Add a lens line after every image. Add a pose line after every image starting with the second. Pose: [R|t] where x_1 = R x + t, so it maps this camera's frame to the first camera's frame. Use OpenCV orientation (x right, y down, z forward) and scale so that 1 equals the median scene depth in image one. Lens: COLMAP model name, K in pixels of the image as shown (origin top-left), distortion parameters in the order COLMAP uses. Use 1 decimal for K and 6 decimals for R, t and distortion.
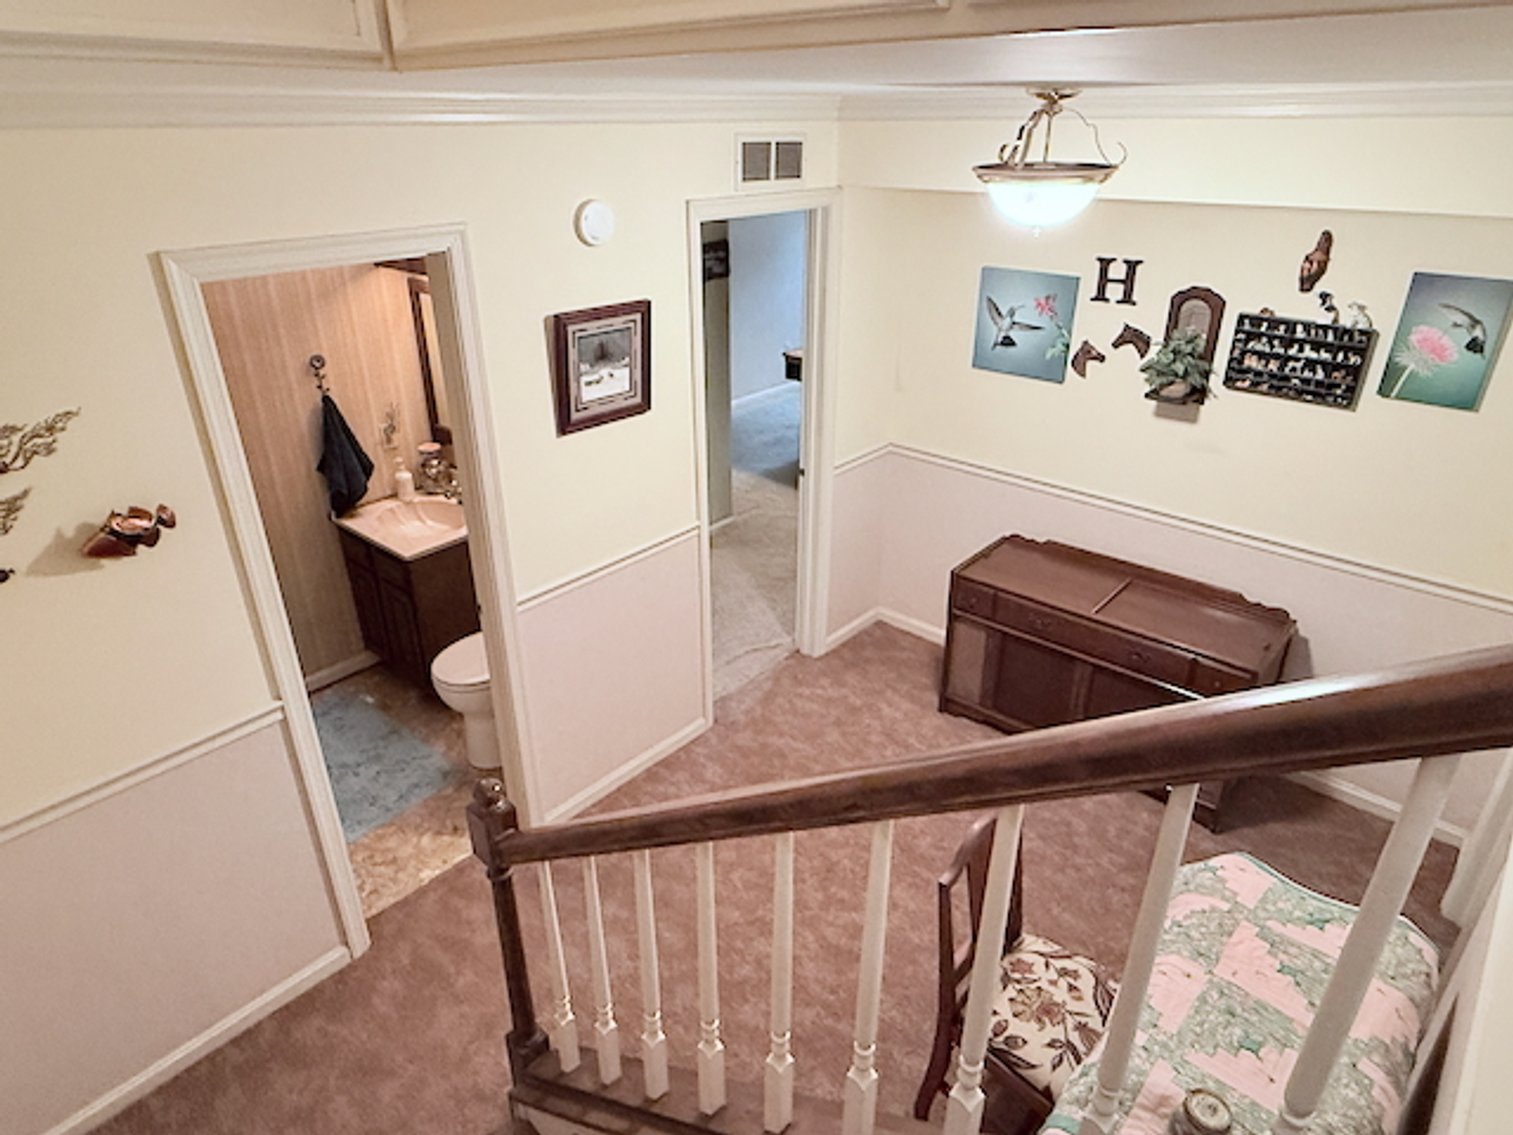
lens RADIAL K [[923.5, 0, 756.5], [0, 923.5, 569.1], [0, 0, 1]] dist [0.006599, -0.003722]
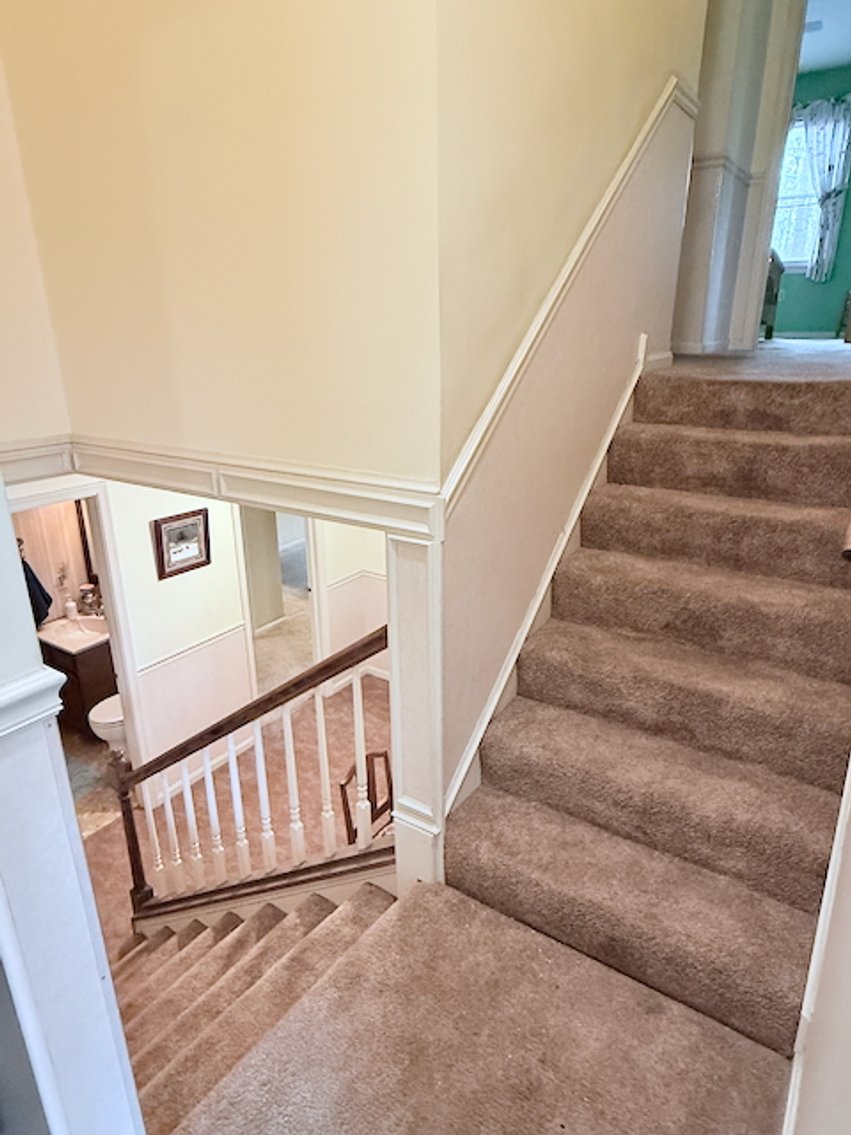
lens RADIAL K [[692.8, 0, 430.0], [0, 692.8, 565.1], [0, 0, 1]] dist [0.006599, -0.003722]
pose [[0.991112, -0.048874, 0.123723, 0.133971], [0.063838, 0.990716, -0.120030, 0.025004], [-0.116708, 0.126862, 0.985031, -0.387440]]
